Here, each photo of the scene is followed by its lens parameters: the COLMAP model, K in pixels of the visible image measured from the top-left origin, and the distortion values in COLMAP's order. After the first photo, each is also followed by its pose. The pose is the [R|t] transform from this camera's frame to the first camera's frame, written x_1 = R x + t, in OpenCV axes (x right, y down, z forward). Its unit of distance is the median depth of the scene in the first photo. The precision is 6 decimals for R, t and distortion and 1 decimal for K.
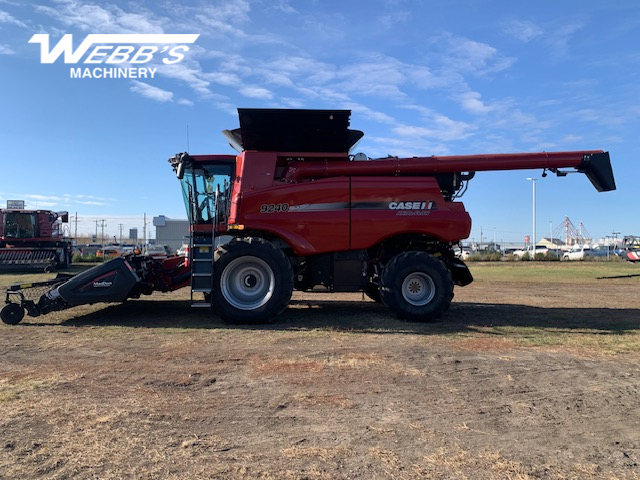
lens RADIAL K [[483.0, 0, 332.2], [0, 483.0, 246.6], [0, 0, 1]] dist [0.028619, -0.008609]
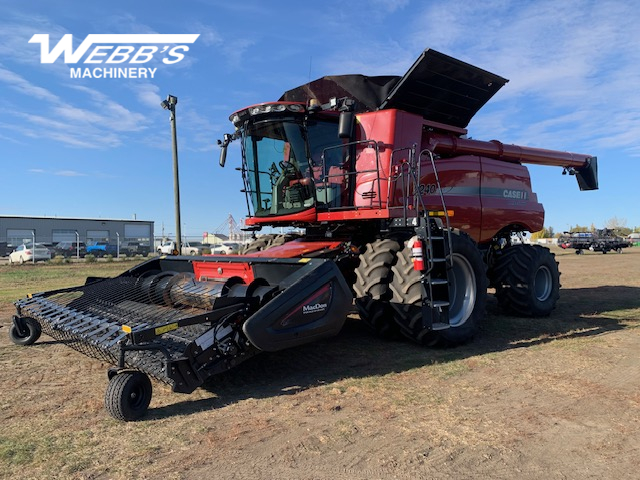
lens RADIAL K [[492.4, 0, 323.6], [0, 492.4, 238.6], [0, 0, 1]] dist [0.009223, -0.001918]
pose [[0.803685, -0.005226, 0.595032, -0.307600], [0.012151, 0.999897, -0.007630, 0.000528], [-0.594931, 0.013363, 0.803666, 0.207079]]
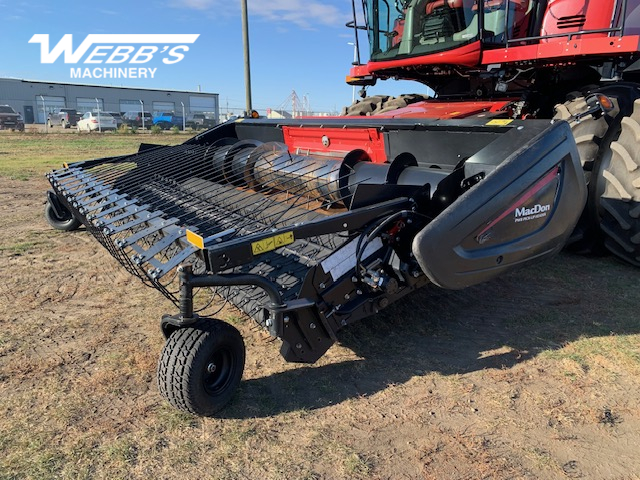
lens RADIAL K [[483.0, 0, 332.2], [0, 483.0, 246.6], [0, 0, 1]] dist [0.028619, -0.008609]
pose [[0.863081, -0.108819, 0.493204, -0.279243], [-0.019365, 0.968666, 0.247611, 0.010476], [-0.504694, -0.223260, 0.833930, 0.312571]]
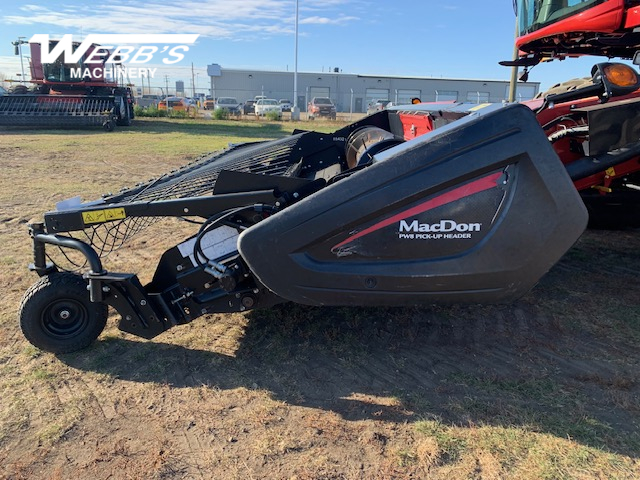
lens RADIAL K [[492.4, 0, 323.6], [0, 492.4, 238.6], [0, 0, 1]] dist [0.009223, -0.001918]
pose [[0.994023, 0.050055, -0.097024, -0.193210], [-0.023109, 0.965034, 0.261105, 0.009825], [0.106701, -0.257302, 0.960422, 0.301981]]
